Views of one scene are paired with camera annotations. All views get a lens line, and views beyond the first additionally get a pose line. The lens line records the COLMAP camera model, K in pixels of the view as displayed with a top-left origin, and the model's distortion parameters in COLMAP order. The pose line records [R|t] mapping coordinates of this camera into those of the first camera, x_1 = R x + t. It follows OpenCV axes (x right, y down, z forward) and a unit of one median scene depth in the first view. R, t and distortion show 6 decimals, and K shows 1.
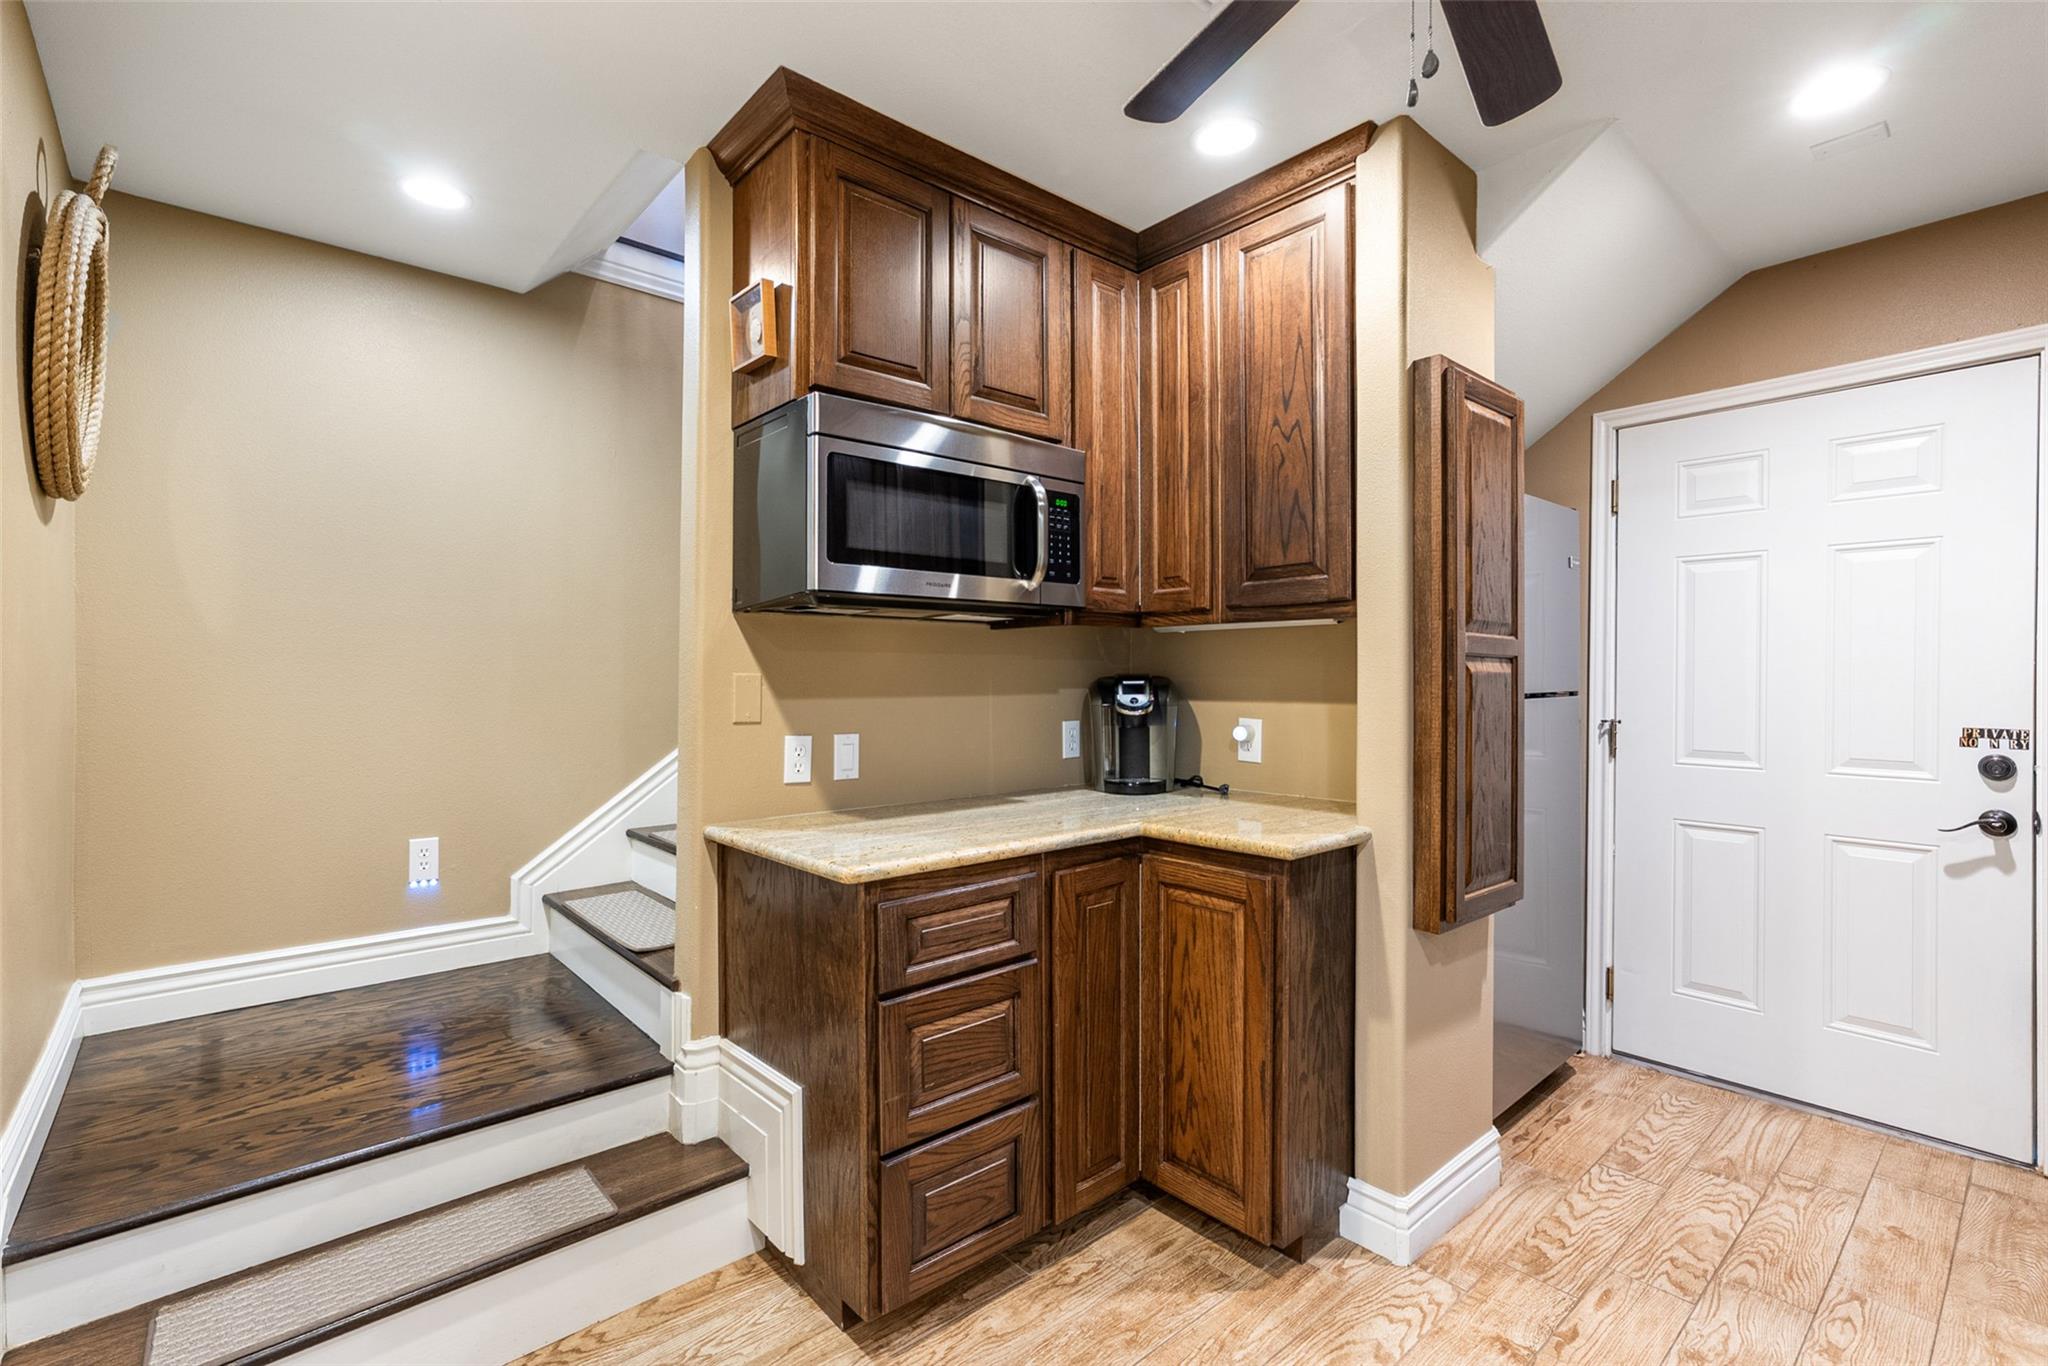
lens RADIAL K [[928.1, 0, 1026.6], [0, 928.1, 684.6], [0, 0, 1]] dist [-0.015163, 0.009347]
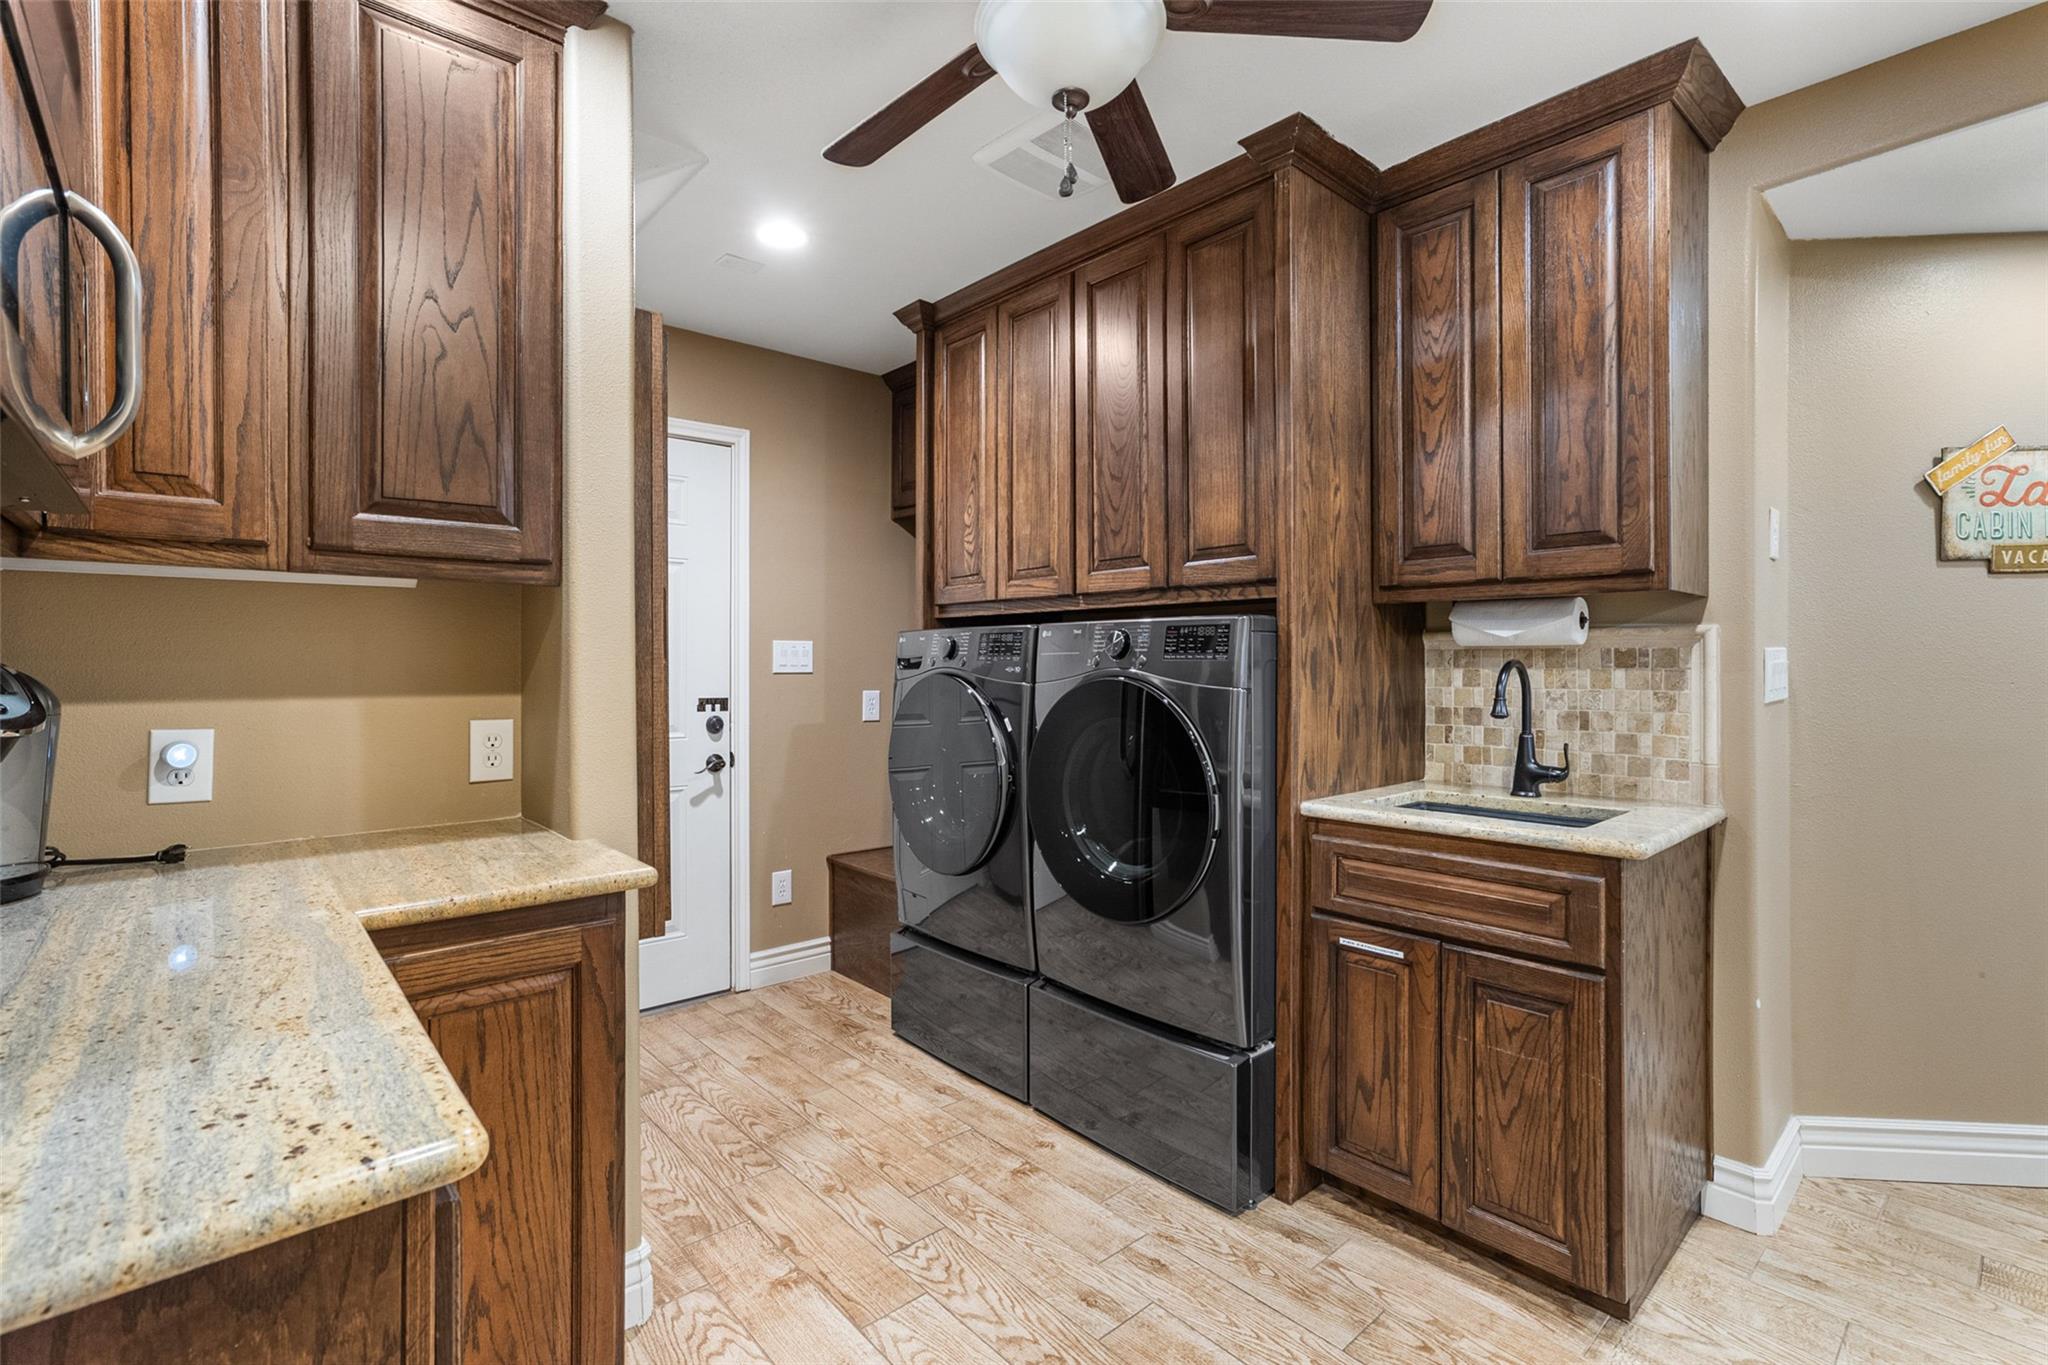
lens RADIAL K [[928.1, 0, 1026.2], [0, 928.1, 665.1], [0, 0, 1]] dist [-0.015163, 0.009347]
pose [[-0.014151, -0.000987, 0.999899, -0.433271], [0.011114, 0.999938, 0.001144, 0.000405], [-0.999838, 0.011129, -0.014139, 0.564452]]
